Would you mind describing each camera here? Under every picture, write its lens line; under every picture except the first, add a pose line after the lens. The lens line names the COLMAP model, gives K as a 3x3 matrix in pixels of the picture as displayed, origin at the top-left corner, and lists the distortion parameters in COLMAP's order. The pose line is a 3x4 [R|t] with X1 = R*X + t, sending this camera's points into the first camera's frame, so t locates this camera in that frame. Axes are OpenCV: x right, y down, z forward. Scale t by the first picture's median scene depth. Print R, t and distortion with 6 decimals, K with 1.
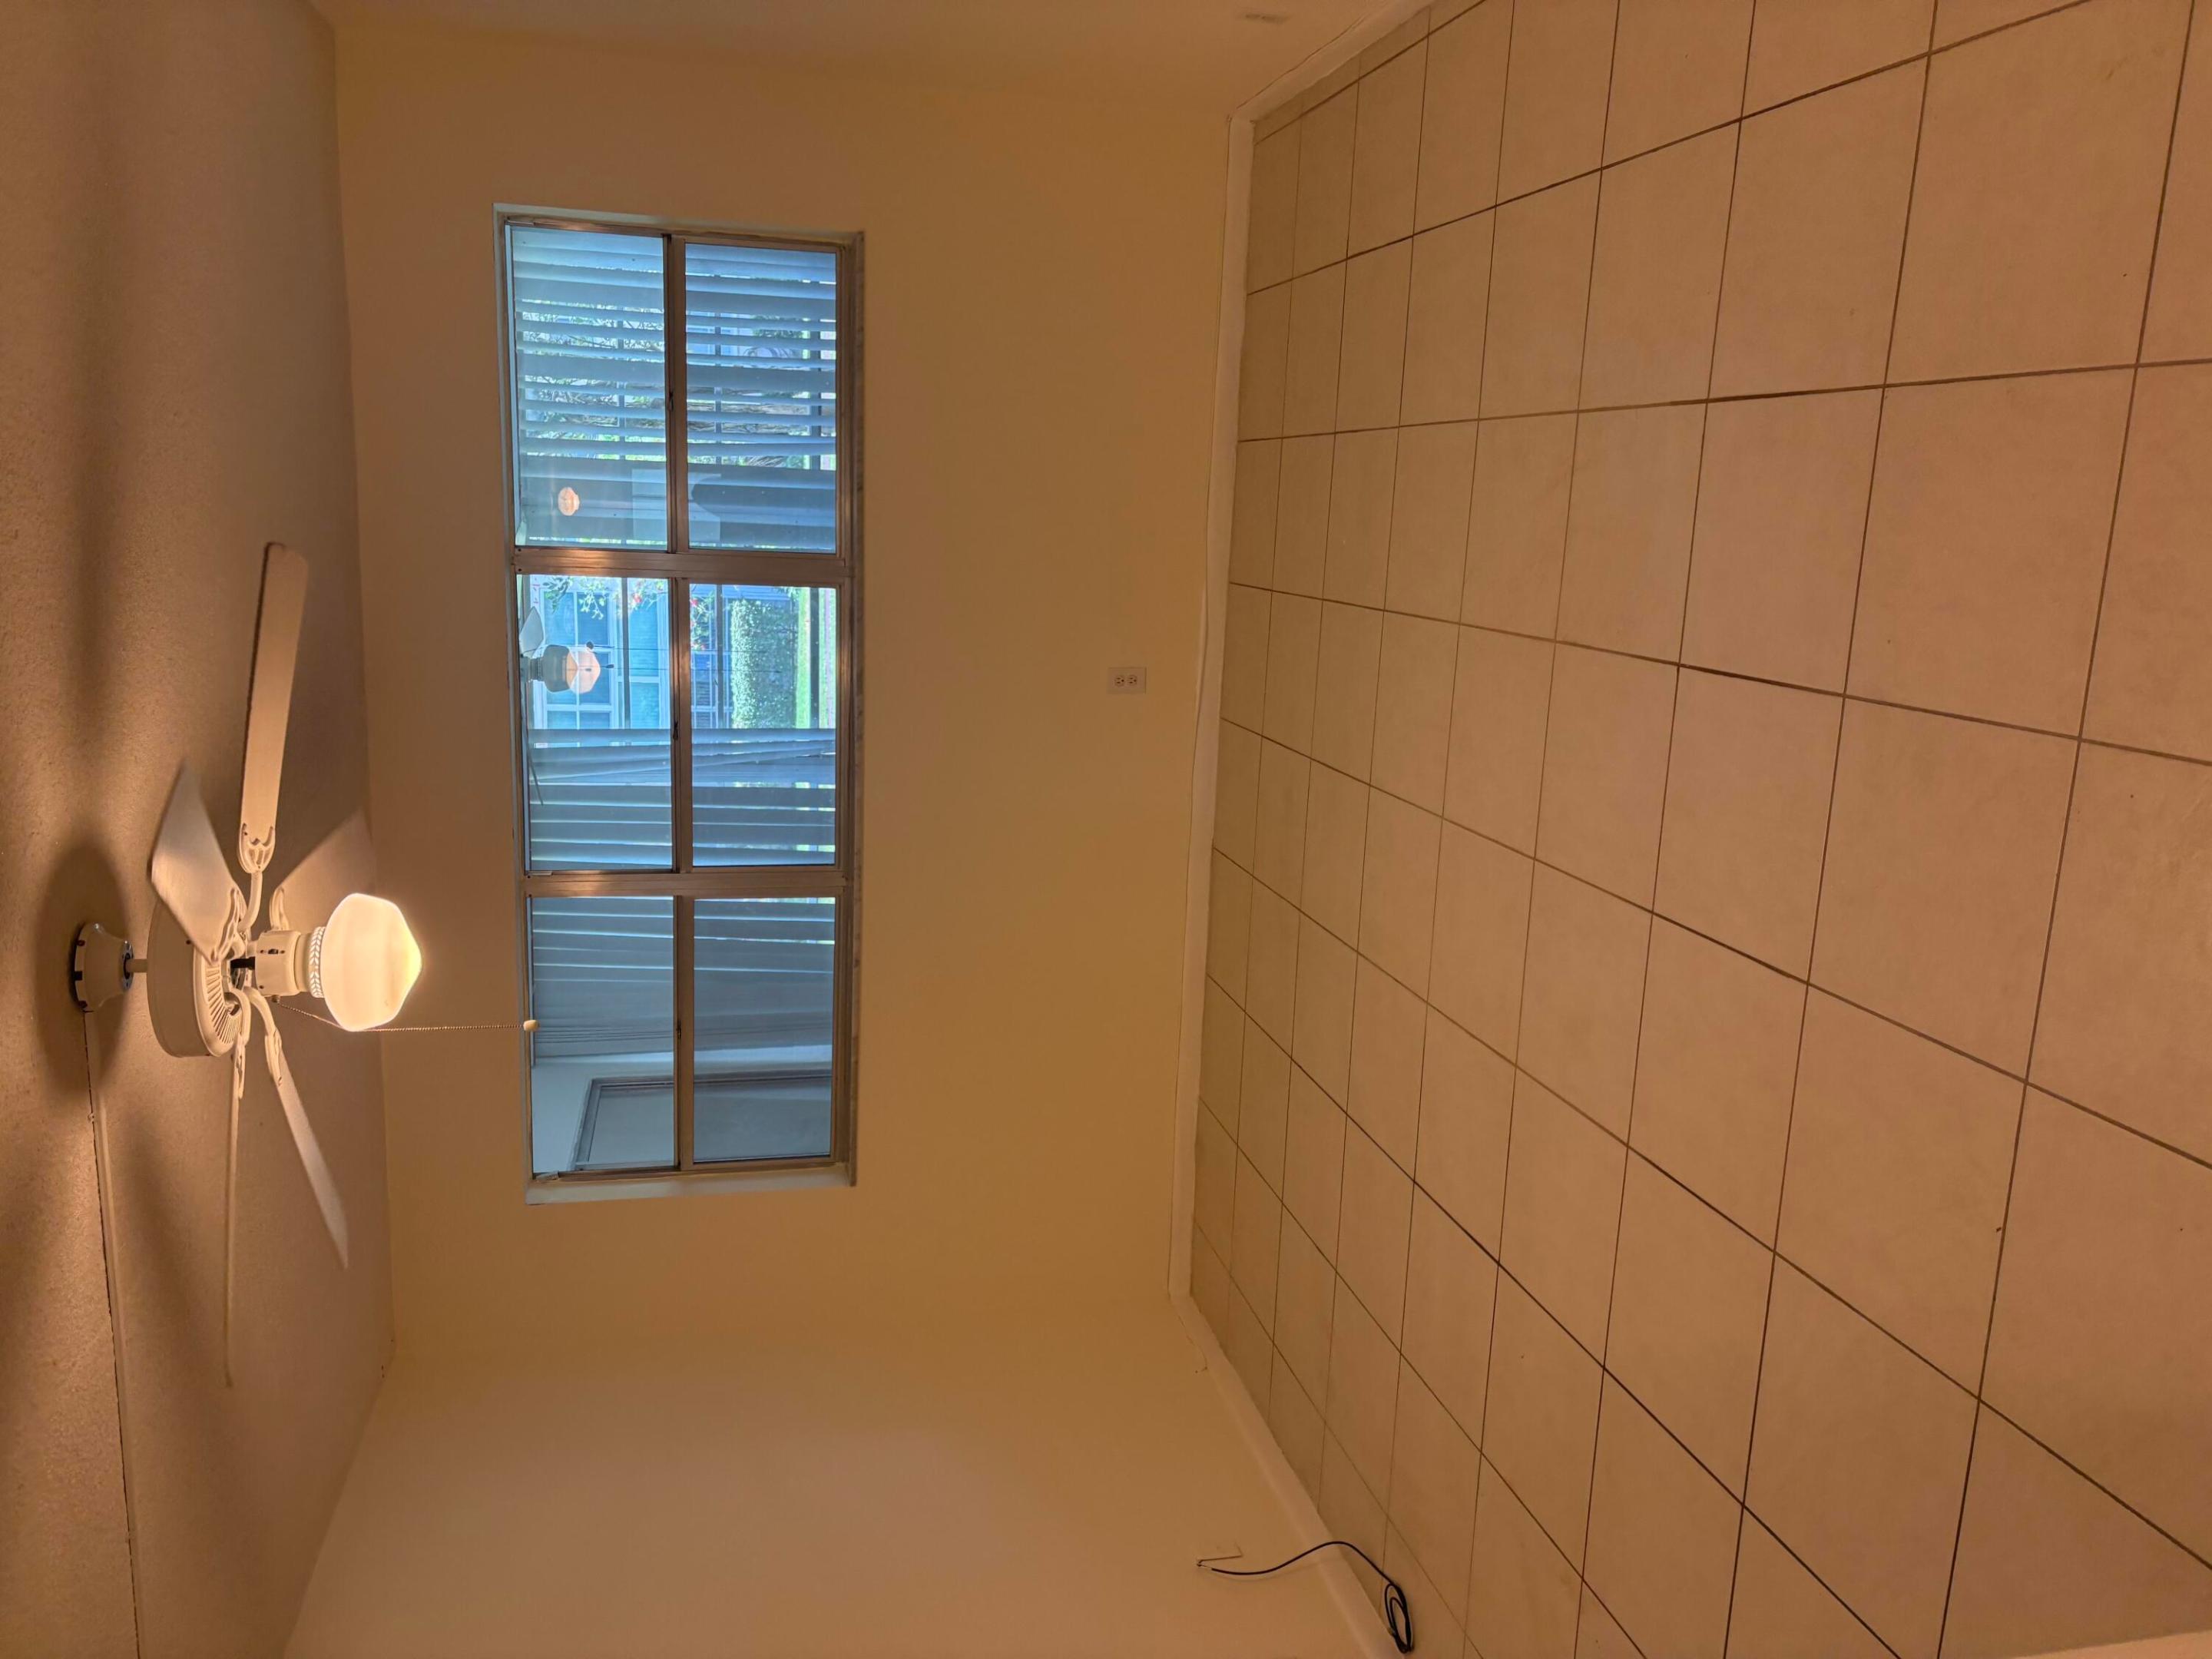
lens RADIAL K [[1657.4, 0, 1101.2], [0, 1657.4, 814.0], [0, 0, 1]] dist [0.007888, -0.007013]
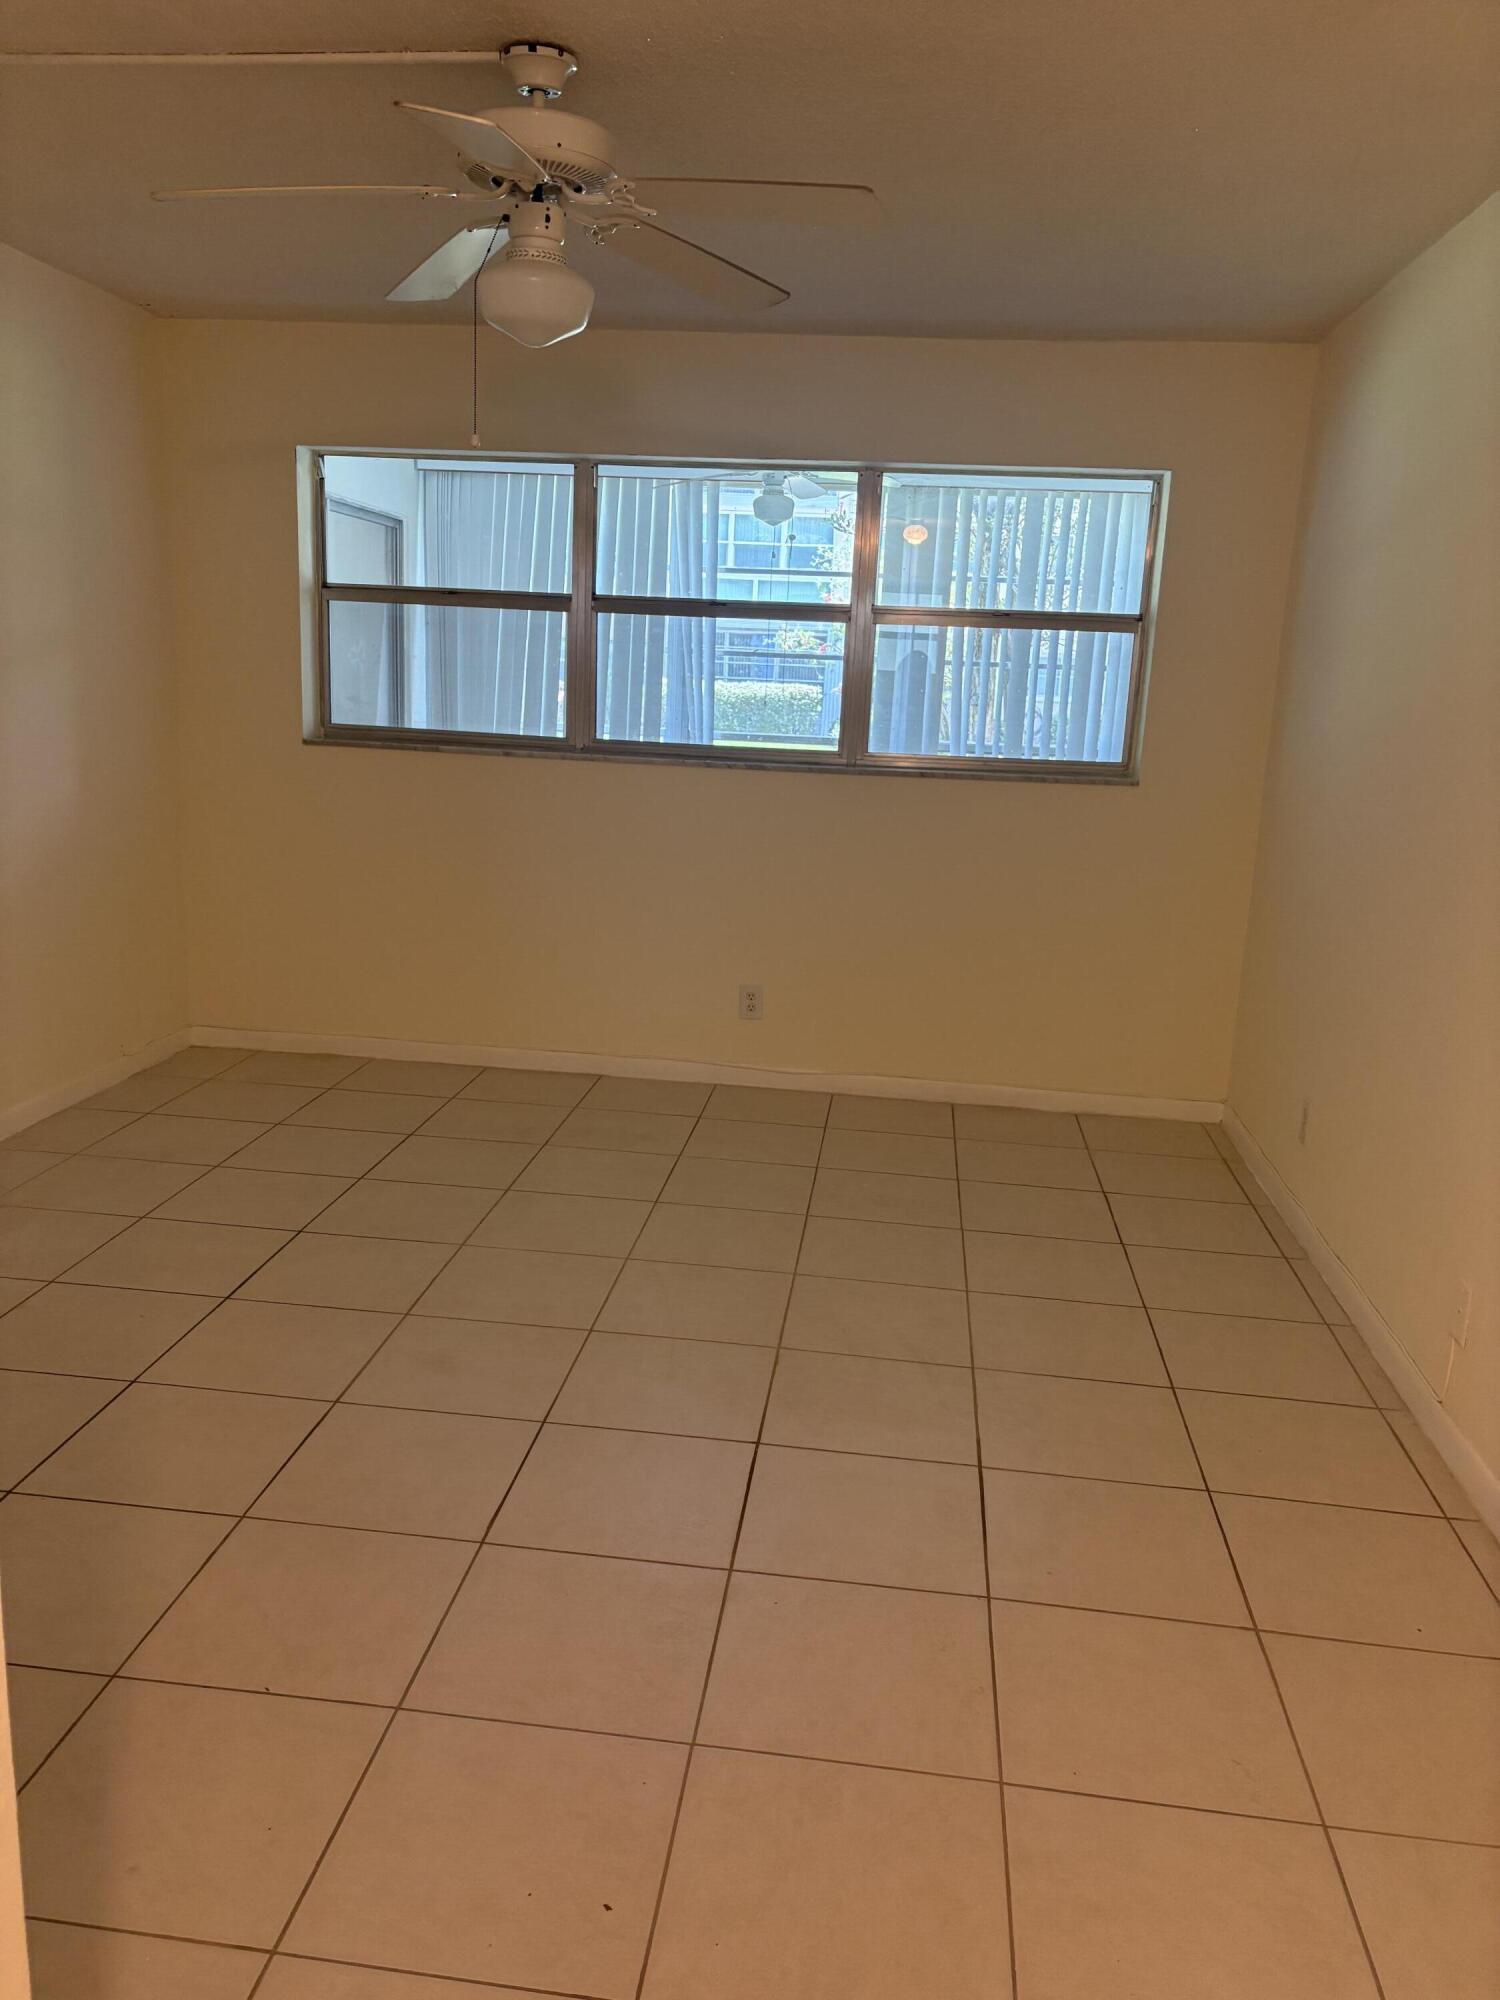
lens RADIAL K [[1498.5, 0, 756.3], [0, 1498.5, 1012.7], [0, 0, 1]] dist [0.007888, -0.007013]
pose [[-0.029997, 0.999540, -0.004422, 0.025646], [-0.995356, -0.030276, -0.091373, 0.008521], [-0.091465, 0.001660, 0.995807, -0.024804]]
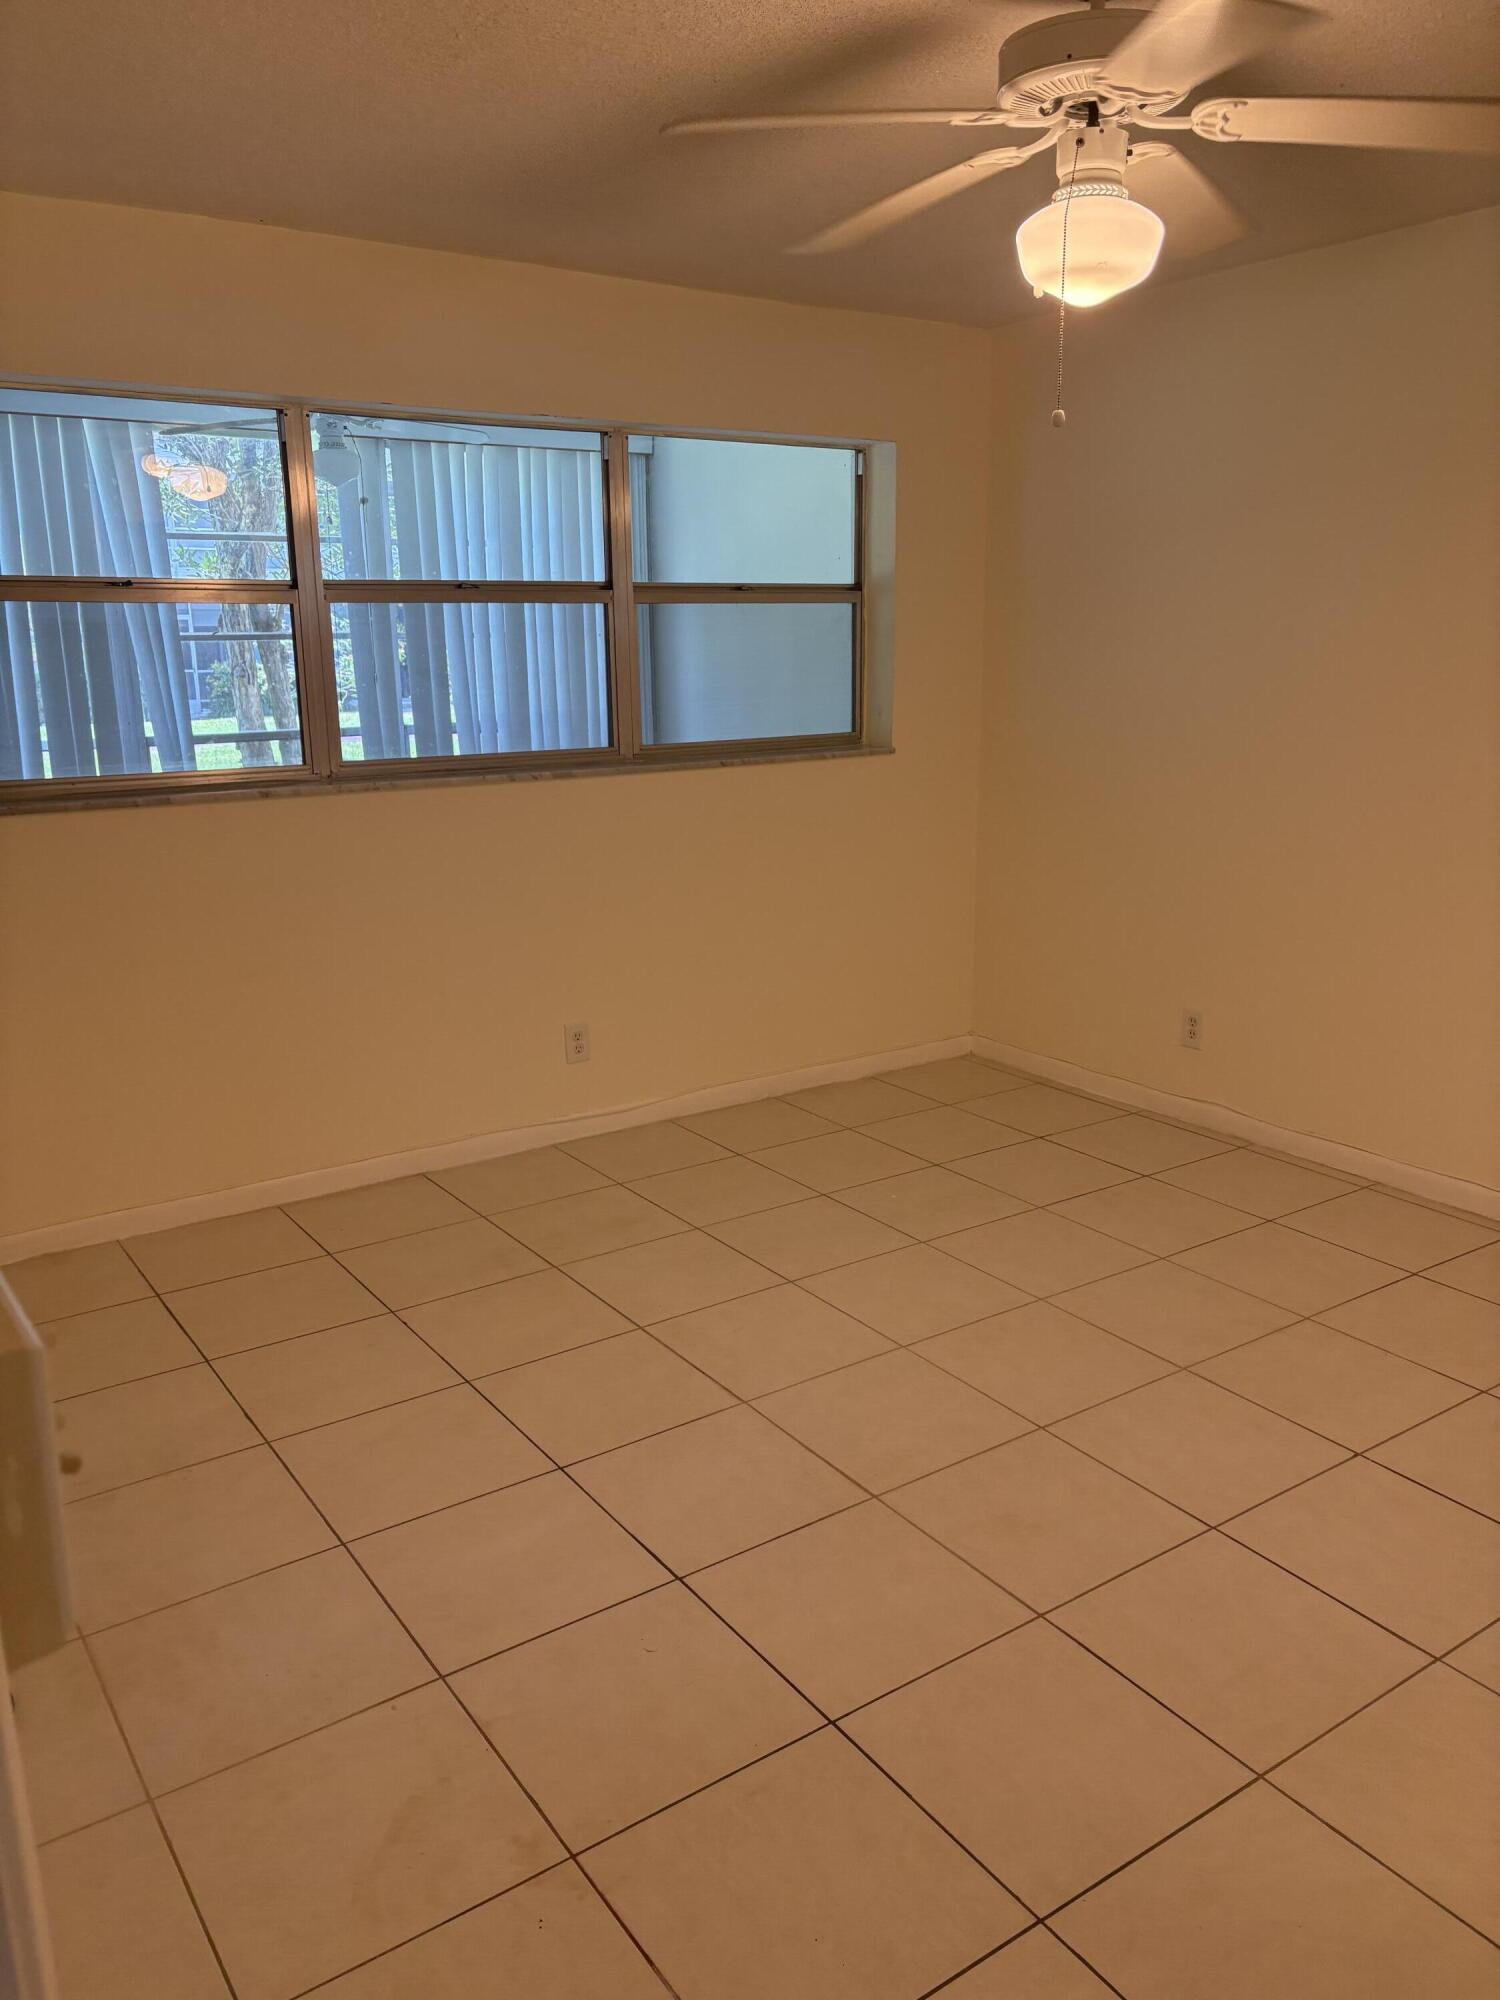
lens RADIAL K [[1498.5, 0, 761.7], [0, 1498.5, 1005.5], [0, 0, 1]] dist [0.007888, -0.007013]
pose [[0.178074, 0.981632, 0.068467, -0.044820], [-0.695160, 0.174741, -0.697293, 0.434019], [-0.696449, 0.076574, 0.713509, 0.260786]]
